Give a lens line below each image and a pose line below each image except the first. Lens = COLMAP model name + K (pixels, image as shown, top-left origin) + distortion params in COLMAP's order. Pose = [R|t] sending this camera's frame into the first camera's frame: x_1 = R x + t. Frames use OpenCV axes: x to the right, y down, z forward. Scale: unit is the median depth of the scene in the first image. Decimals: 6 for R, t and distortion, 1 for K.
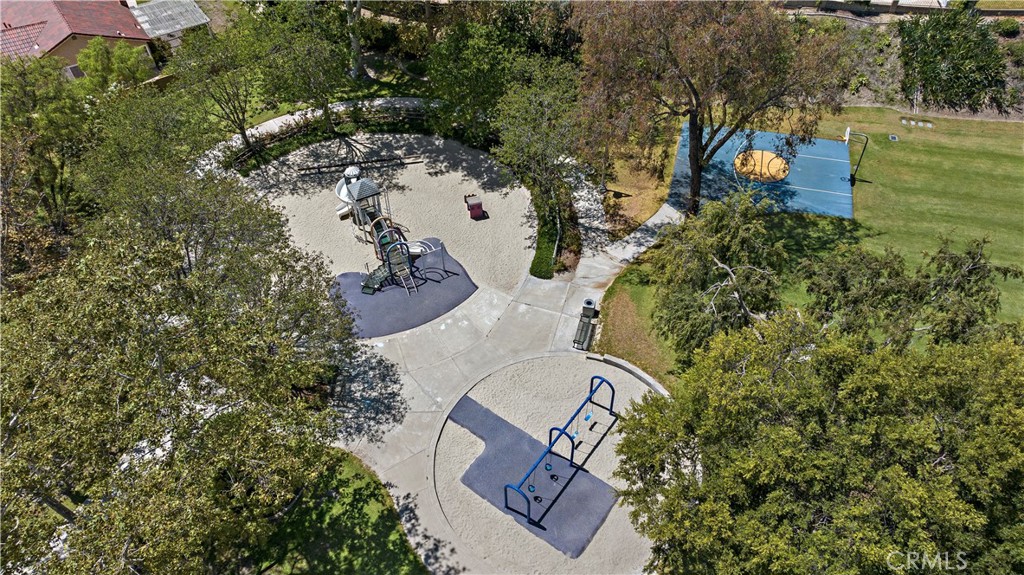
lens RADIAL K [[732.0, 0, 513.3], [0, 732.0, 285.7], [0, 0, 1]] dist [-0.026109, 0.001301]
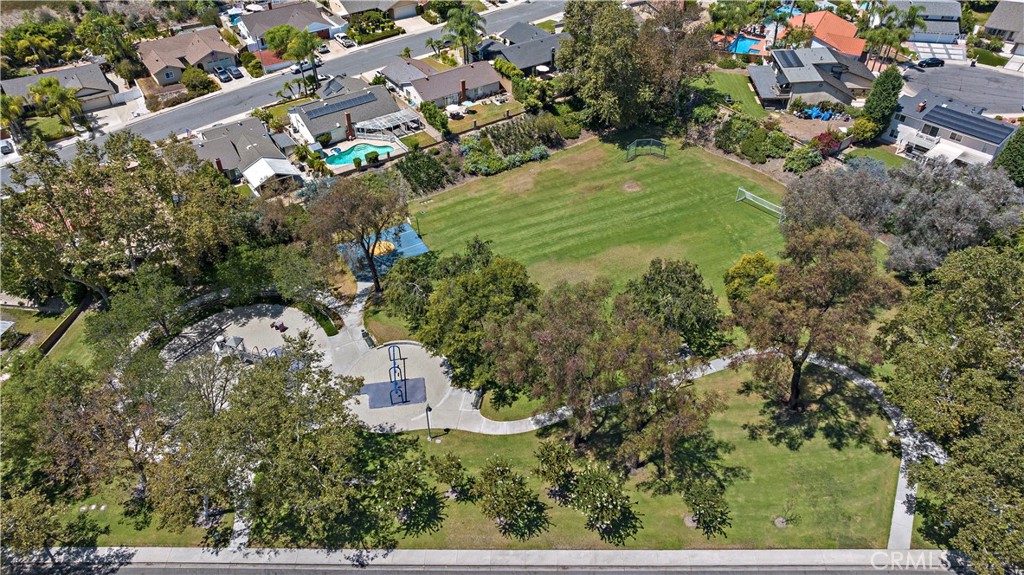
lens RADIAL K [[732.0, 0, 511.8], [0, 732.0, 287.7], [0, 0, 1]] dist [-0.026109, 0.001301]
pose [[0.705175, -0.447269, 0.550163, -0.669717], [0.514297, 0.856798, 0.037354, 0.054737], [-0.488086, 0.256606, 0.834222, -1.020184]]
